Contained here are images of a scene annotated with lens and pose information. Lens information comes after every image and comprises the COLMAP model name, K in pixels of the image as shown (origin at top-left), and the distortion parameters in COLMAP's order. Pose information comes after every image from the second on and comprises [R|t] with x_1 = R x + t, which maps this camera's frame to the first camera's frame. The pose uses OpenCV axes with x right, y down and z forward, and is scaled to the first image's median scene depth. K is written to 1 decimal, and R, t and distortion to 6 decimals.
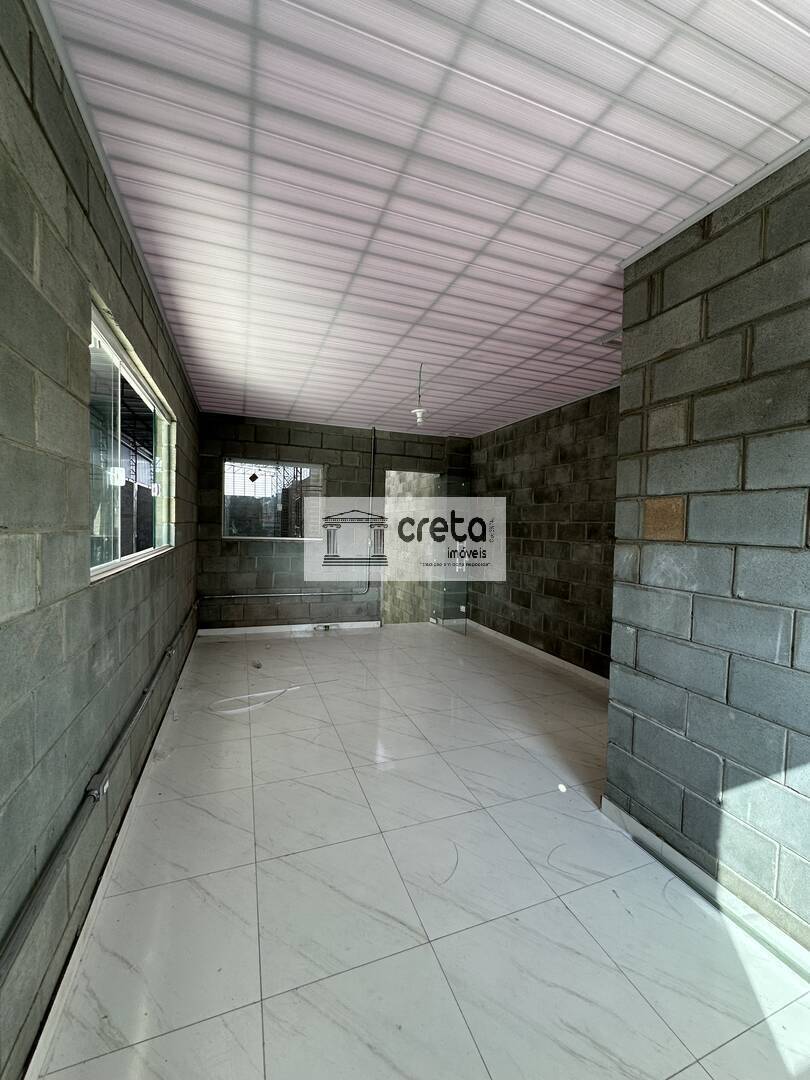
lens RADIAL K [[430.7, 0, 405.3], [0, 430.7, 539.4], [0, 0, 1]] dist [-0.007452, 0.000711]
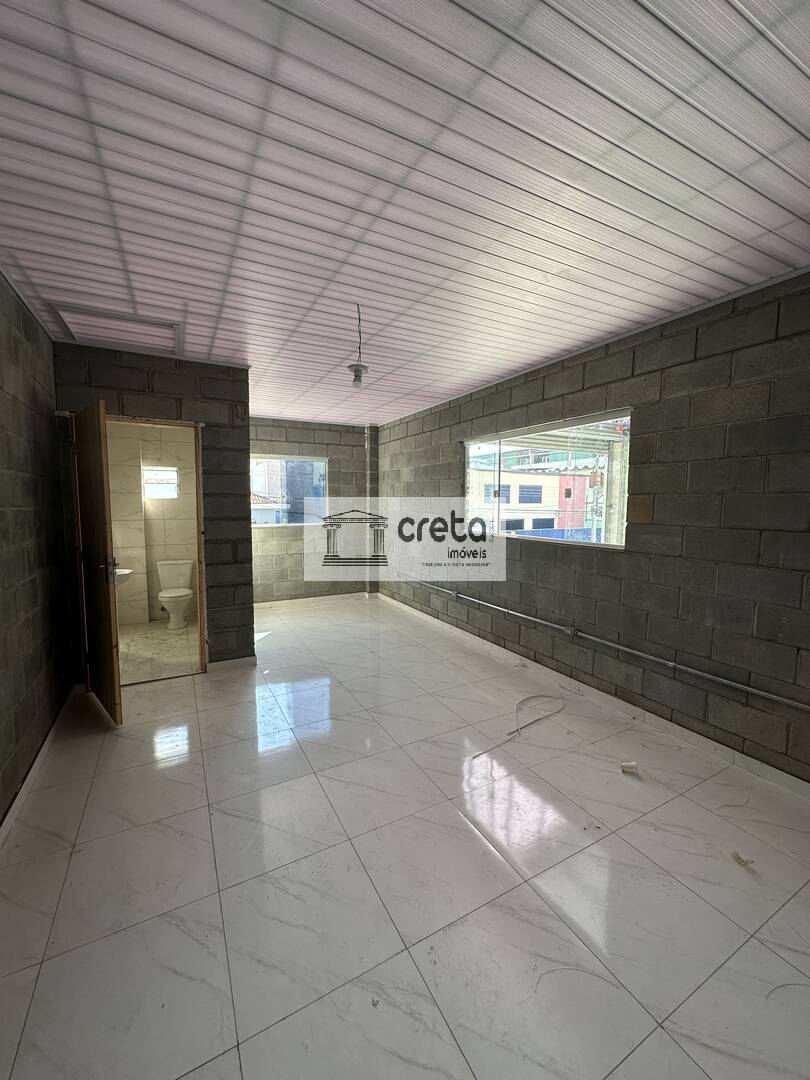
lens RADIAL K [[430.7, 0, 408.2], [0, 430.7, 538.6], [0, 0, 1]] dist [-0.007452, 0.000711]
pose [[-0.990523, -0.016073, -0.136405, 0.034619], [-0.032373, 0.992470, 0.118132, -0.074601], [0.133480, 0.121428, -0.983584, 1.451217]]
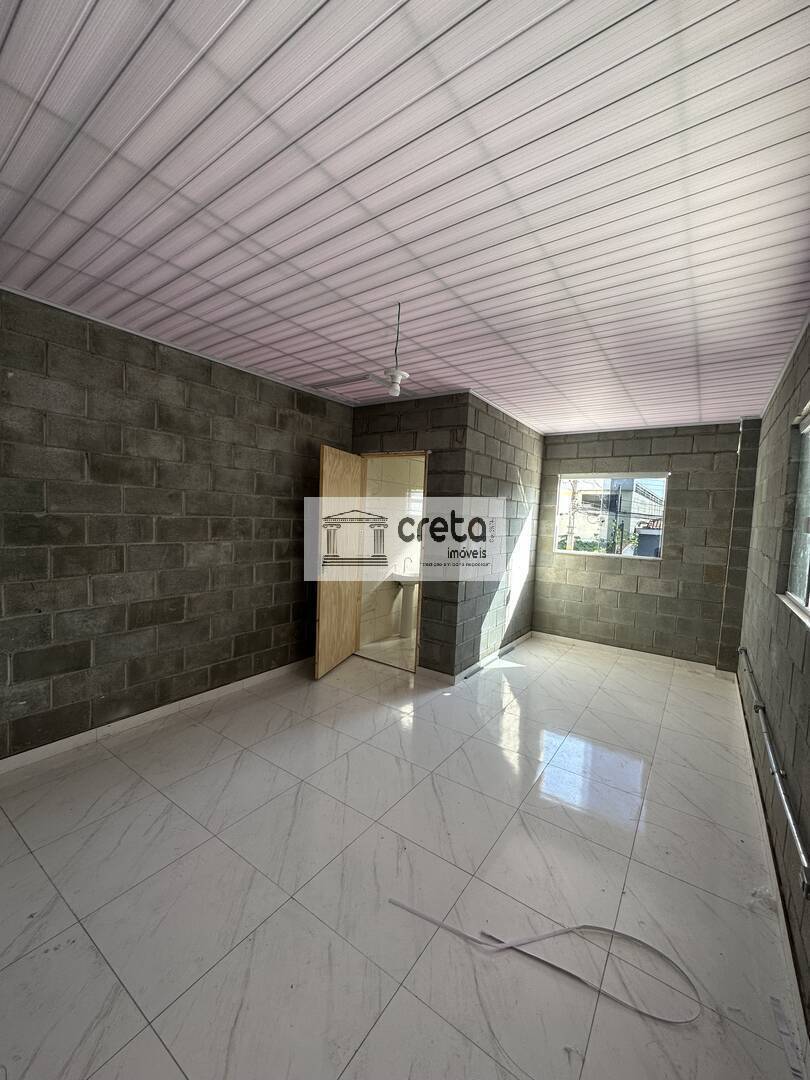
lens RADIAL K [[430.7, 0, 404.4], [0, 430.7, 540.9], [0, 0, 1]] dist [-0.007452, 0.000711]
pose [[-0.558804, -0.100735, 0.823159, -0.450997], [-0.027325, 0.994293, 0.103128, -0.085818], [-0.828849, 0.035135, -0.558368, 1.116065]]
